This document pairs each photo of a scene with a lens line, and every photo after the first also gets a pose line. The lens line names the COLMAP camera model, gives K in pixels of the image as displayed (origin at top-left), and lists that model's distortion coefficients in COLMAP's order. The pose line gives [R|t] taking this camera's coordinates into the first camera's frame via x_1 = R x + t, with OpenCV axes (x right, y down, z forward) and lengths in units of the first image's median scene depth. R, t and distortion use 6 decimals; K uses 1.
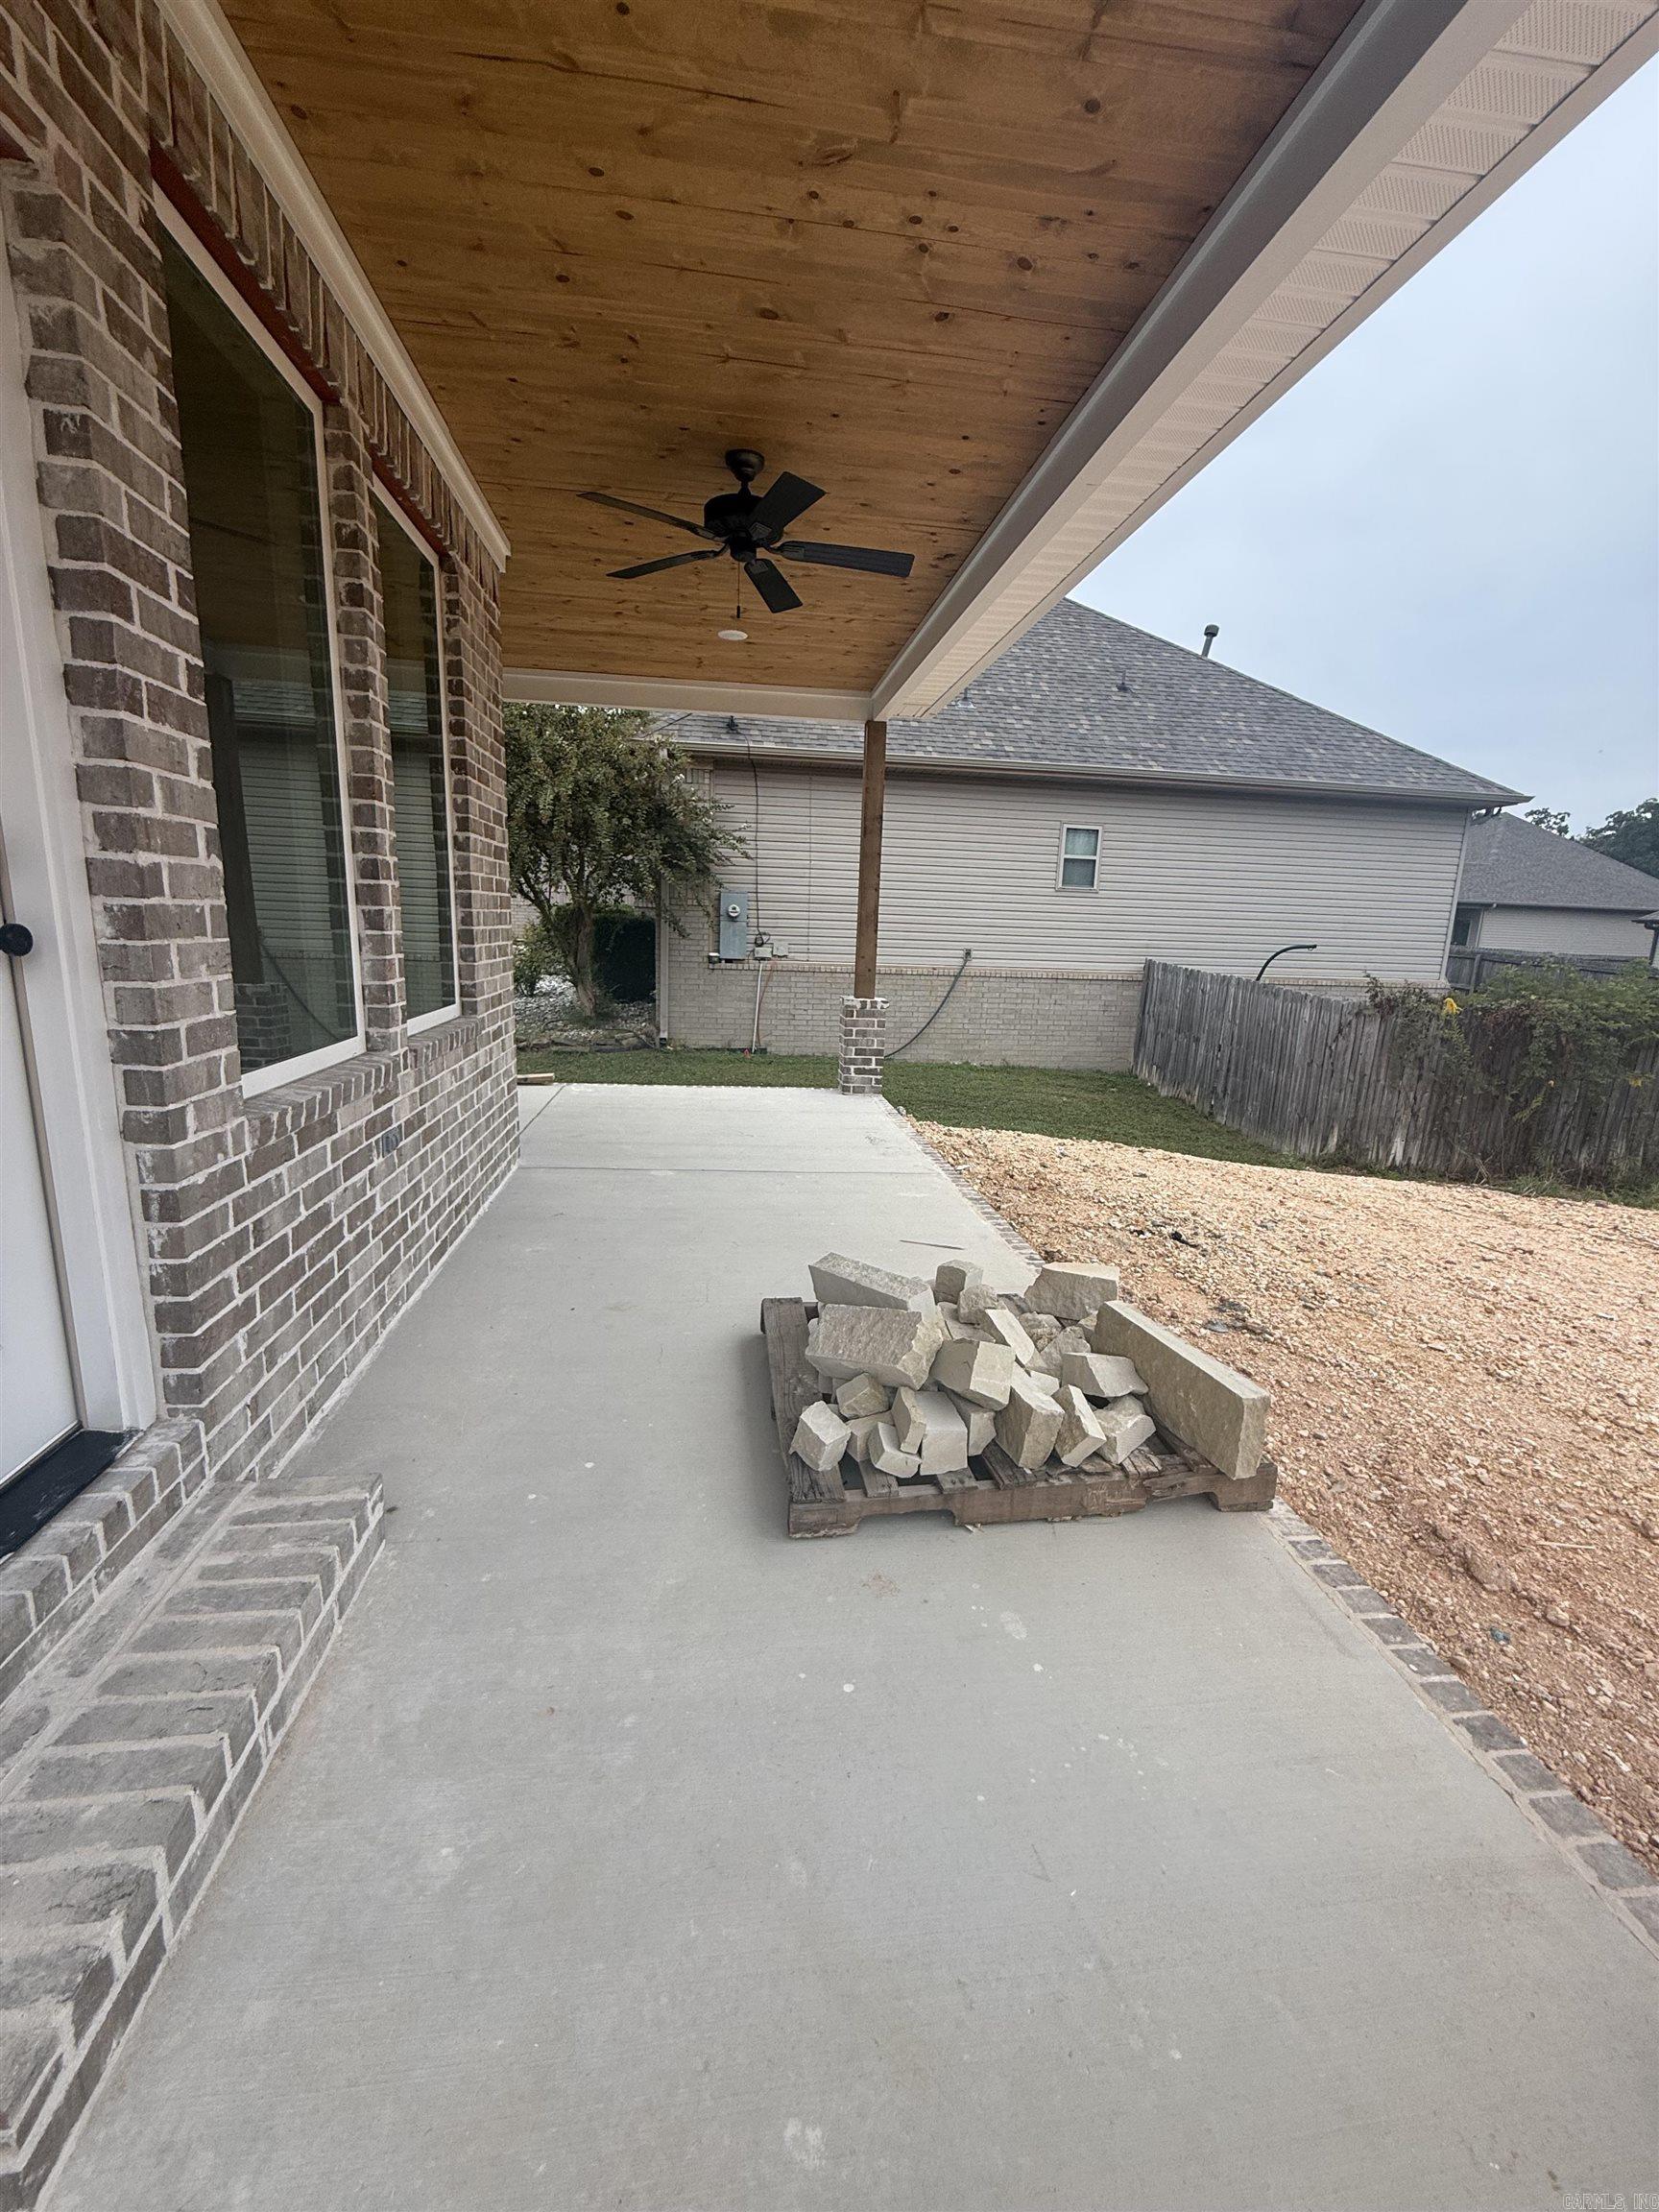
lens RADIAL K [[885.6, 0, 831.9], [0, 885.6, 1101.3], [0, 0, 1]] dist [0.000350, -0.000075]
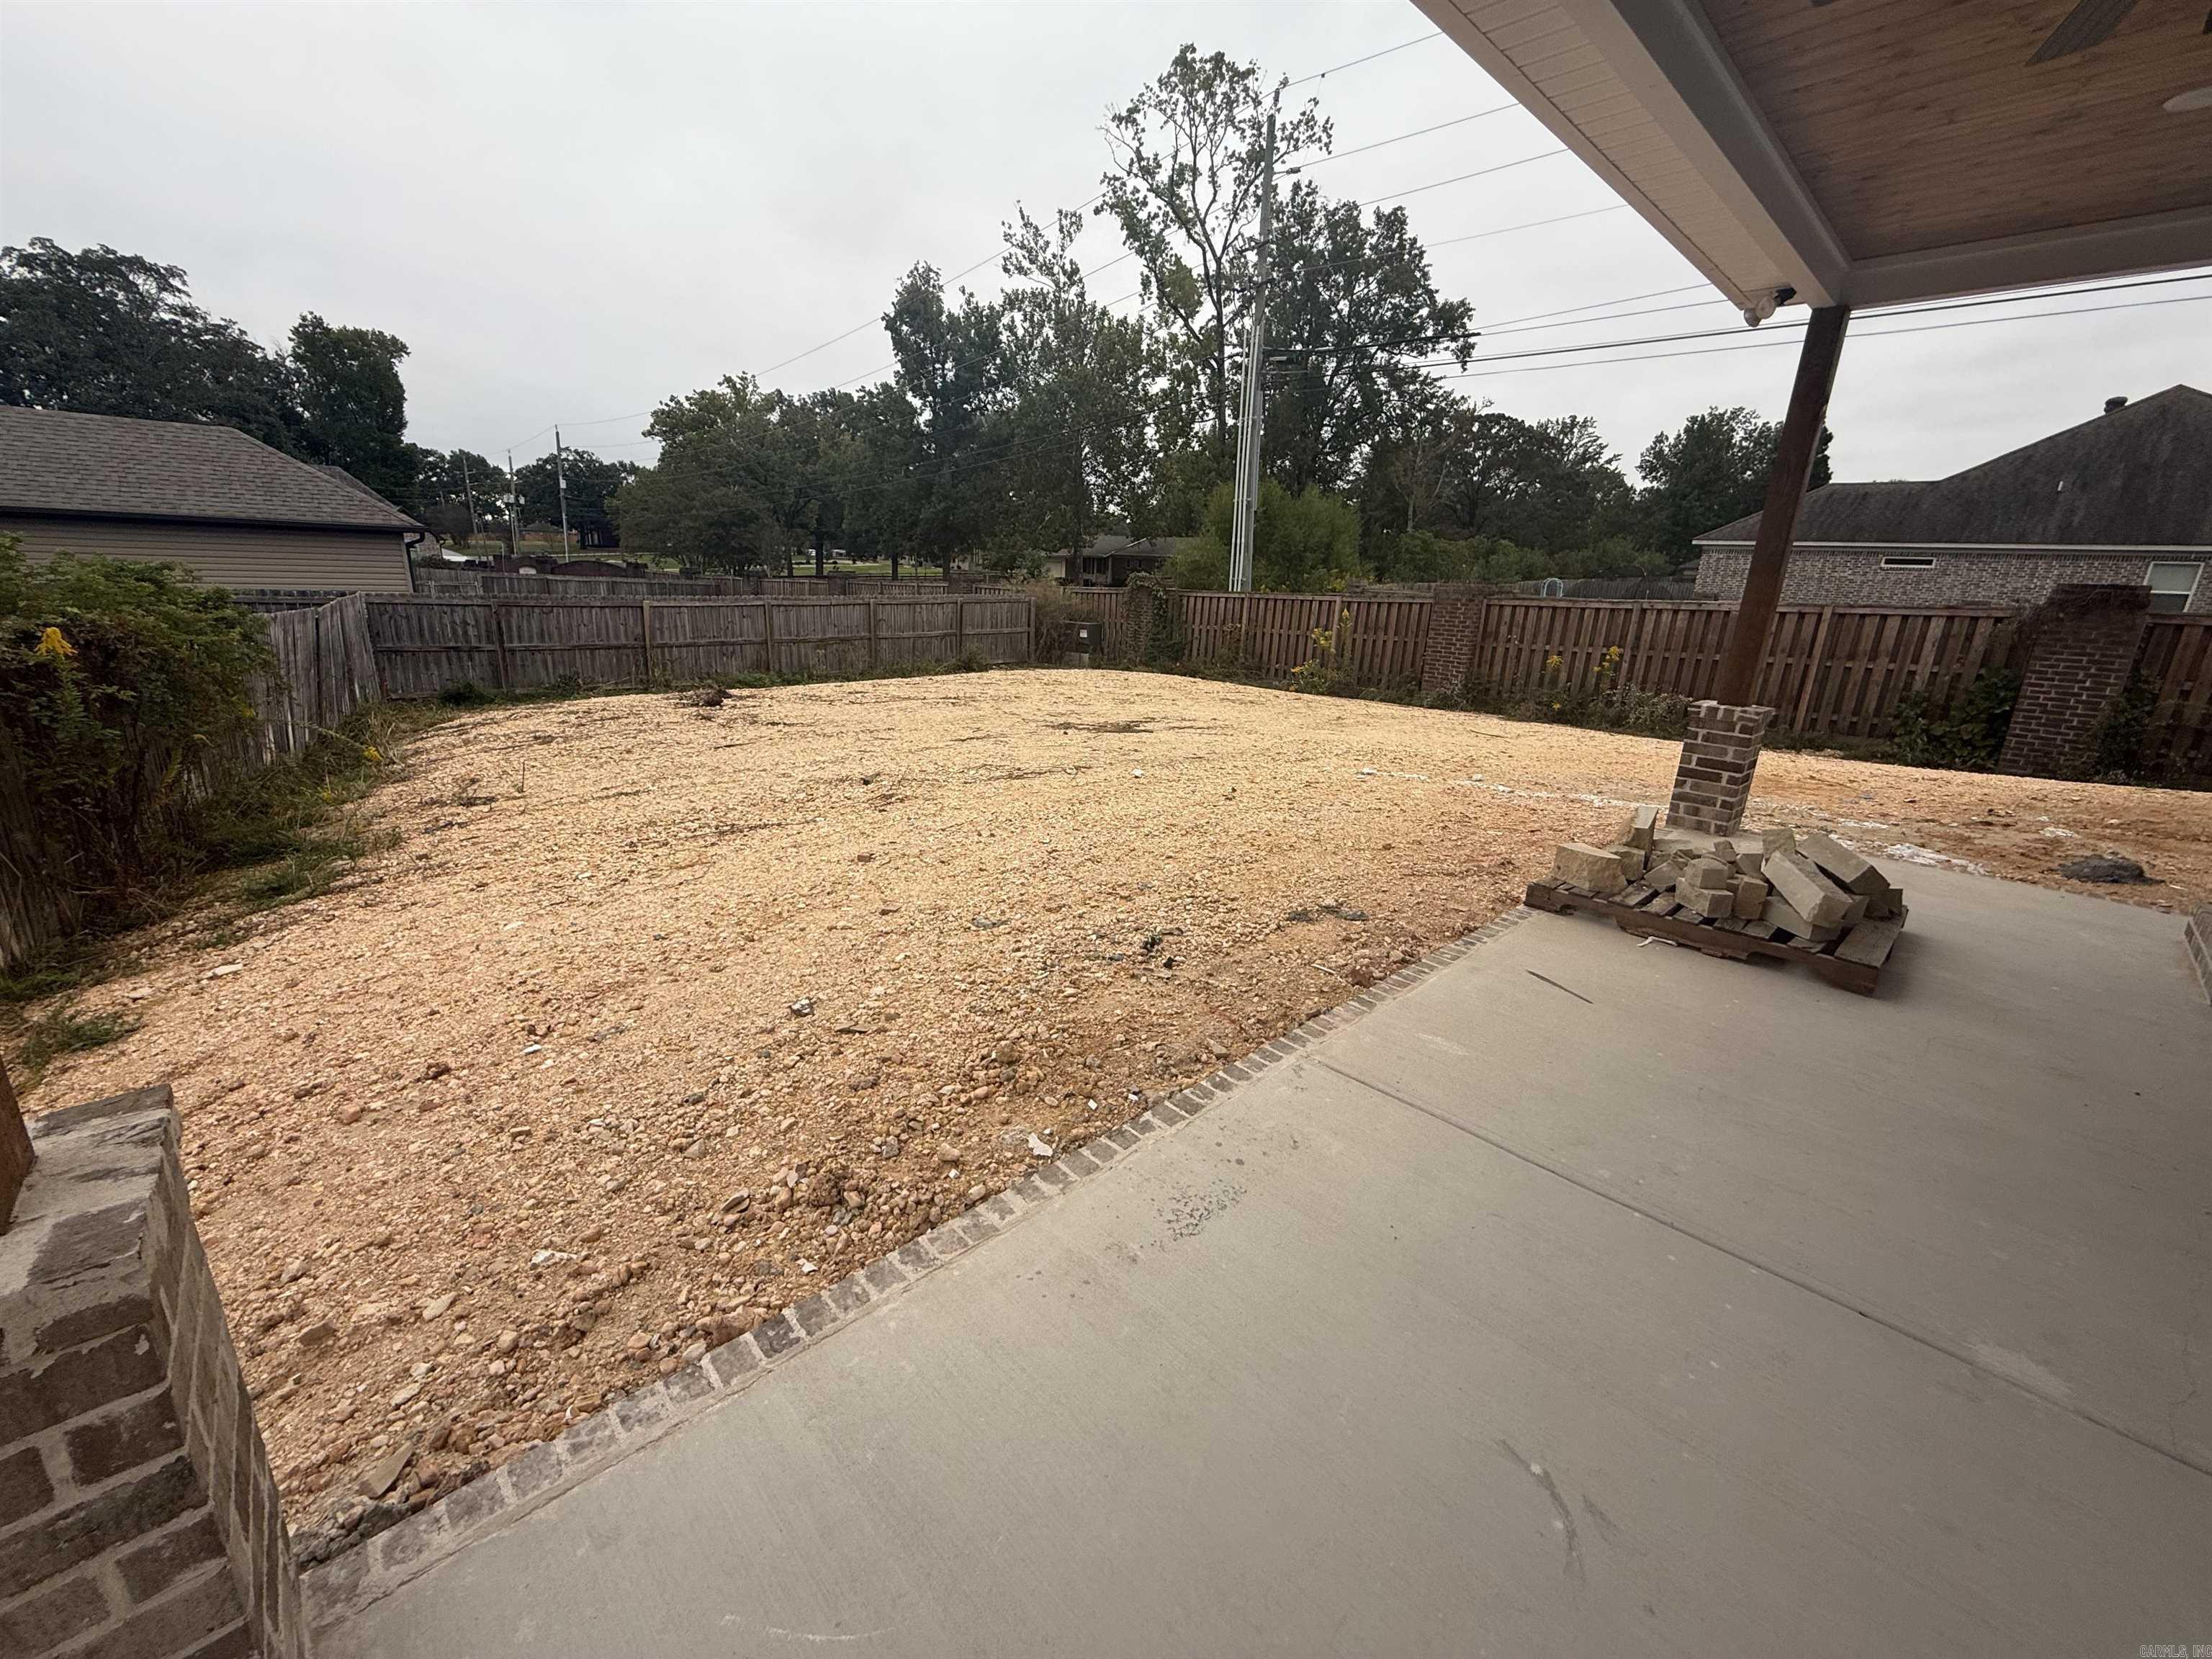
lens RADIAL K [[885.6, 0, 1108.5], [0, 885.6, 822.6], [0, 0, 1]] dist [0.000350, -0.000075]
pose [[-0.588427, -0.281236, 0.758063, -0.120591], [0.096312, 0.906504, 0.411066, -0.192230], [-0.802793, 0.314893, -0.506325, 0.919830]]
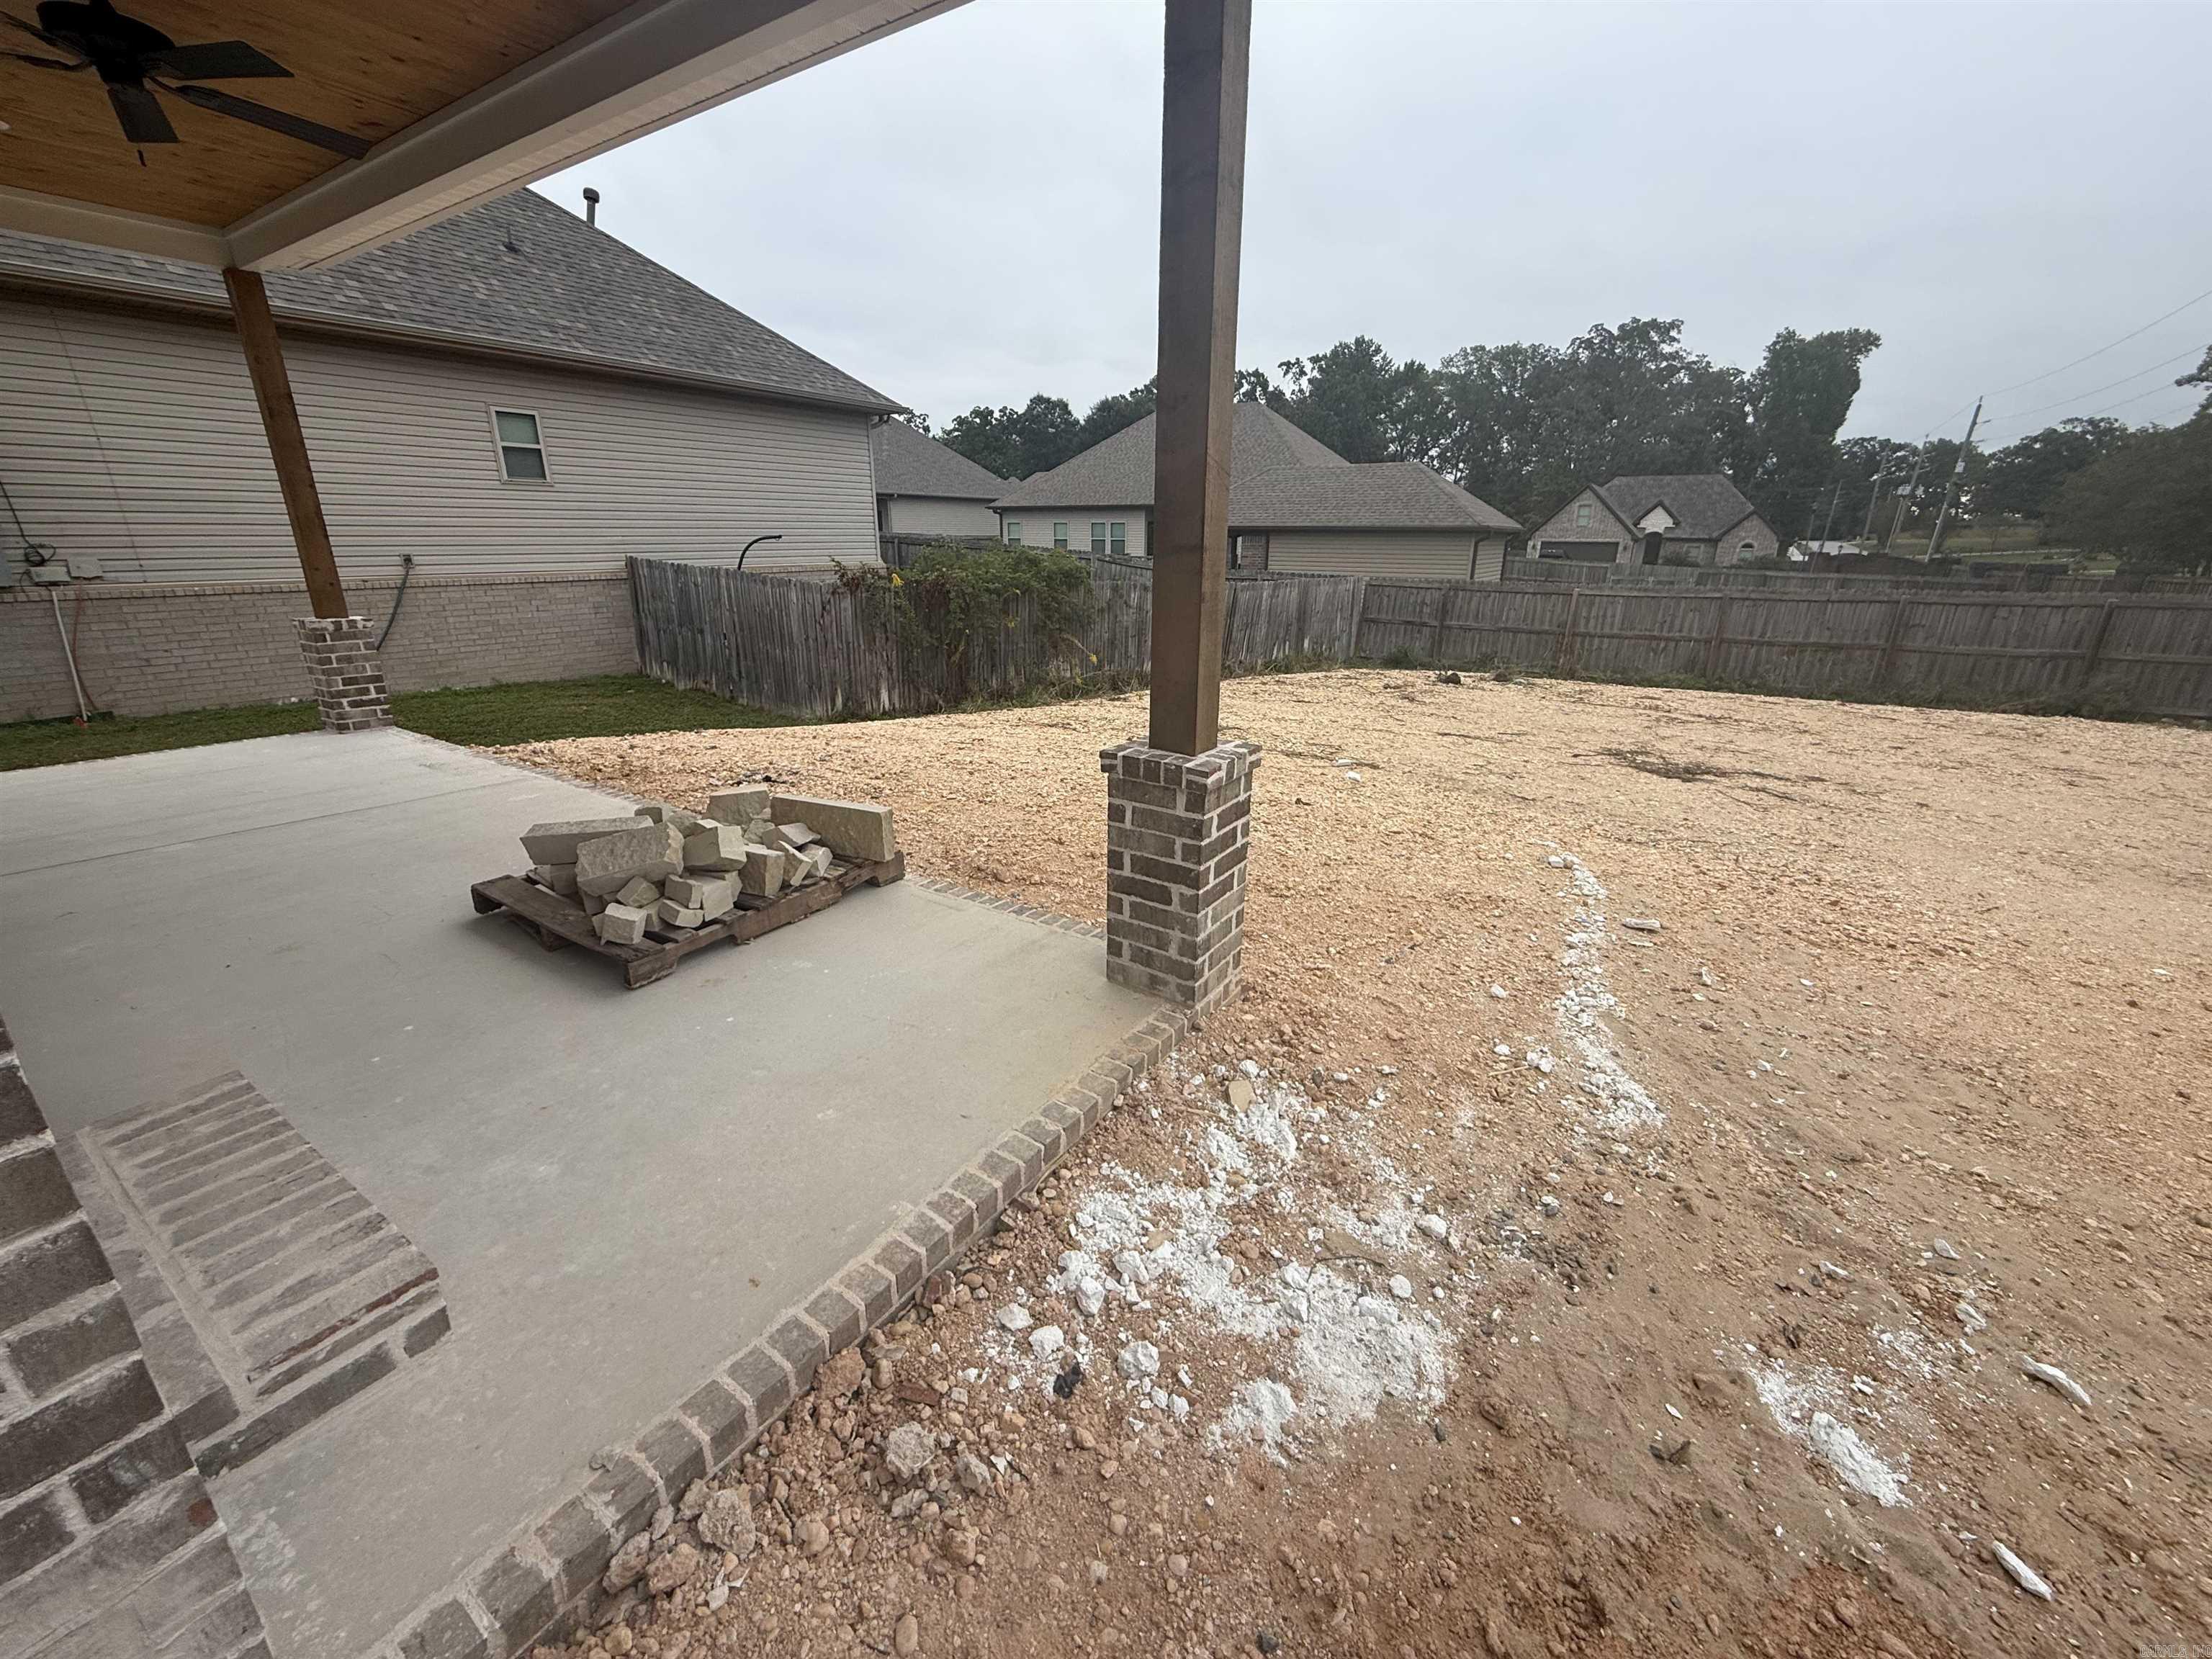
lens RADIAL K [[885.6, 0, 1109.1], [0, 885.6, 831.1], [0, 0, 1]] dist [0.000350, -0.000075]
pose [[0.654982, -0.270790, 0.705458, -0.130495], [0.165626, 0.962329, 0.215616, 0.021156], [-0.737270, -0.024382, 0.675158, -0.135683]]
